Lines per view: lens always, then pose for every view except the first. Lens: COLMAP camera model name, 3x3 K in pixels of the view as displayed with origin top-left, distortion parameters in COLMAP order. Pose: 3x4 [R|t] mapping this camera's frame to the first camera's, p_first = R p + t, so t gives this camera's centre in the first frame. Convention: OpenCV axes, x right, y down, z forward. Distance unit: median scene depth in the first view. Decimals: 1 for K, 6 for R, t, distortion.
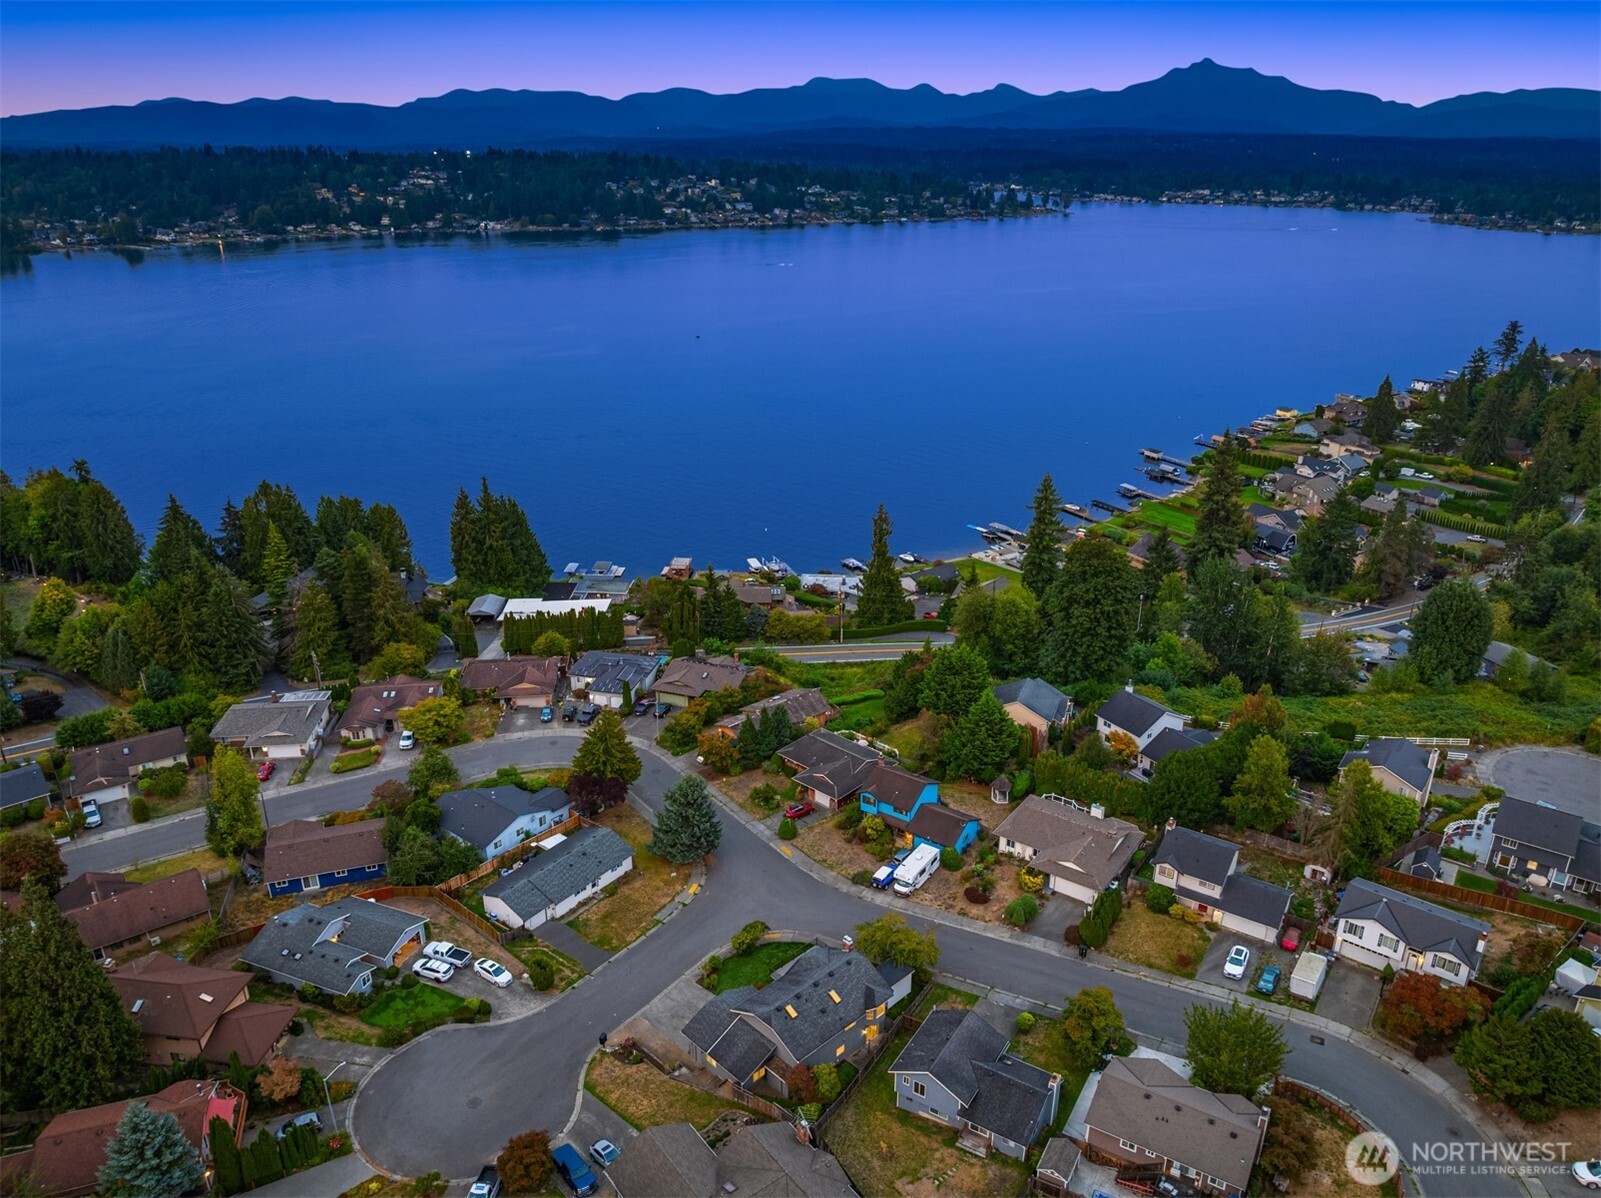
lens RADIAL K [[1127.9, 0, 800.5], [0, 1127.9, 599.0], [0, 0, 1]] dist [-0.040956, 0.001971]
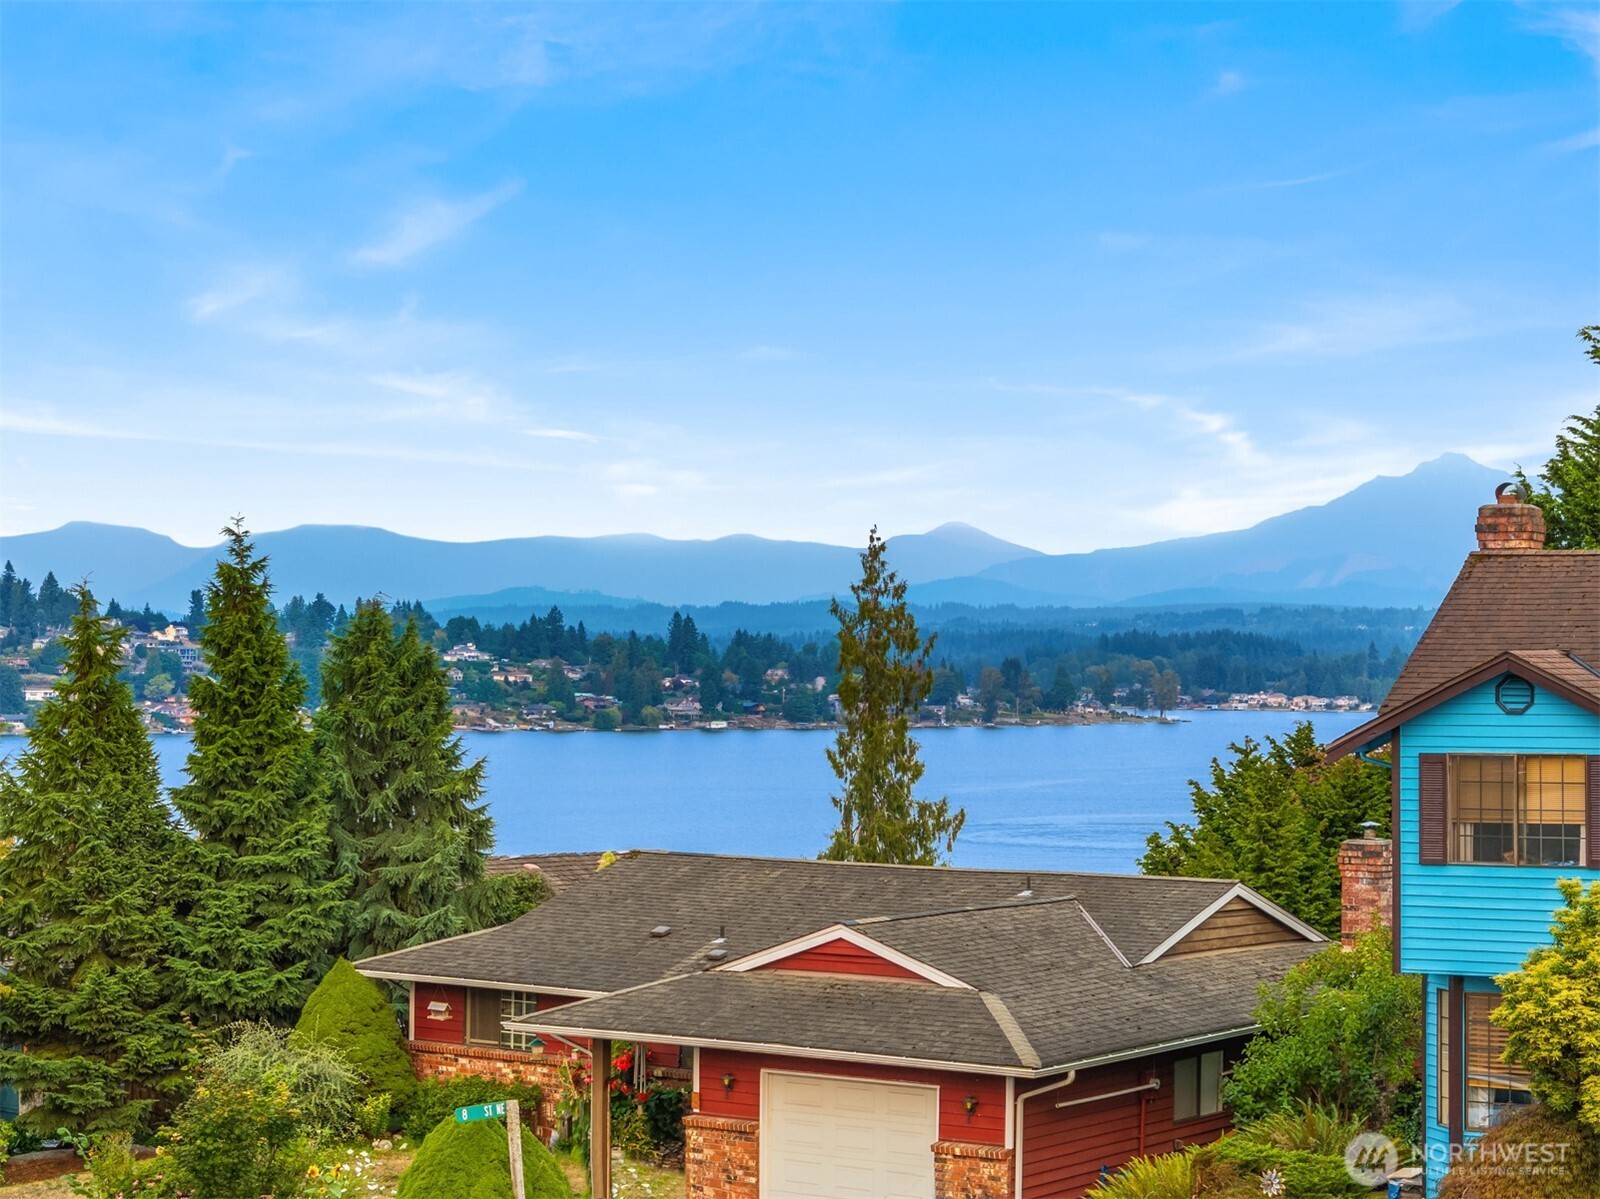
lens RADIAL K [[3218.6, 0, 800.0], [0, 3218.6, 599.5], [0, 0, 1]] dist [-0.115124, -0.037596]
pose [[0.992936, 0.005122, 0.118538, -0.014480], [0.042362, 0.917914, -0.394512, 0.224823], [-0.110828, 0.396746, 0.911213, 0.702201]]
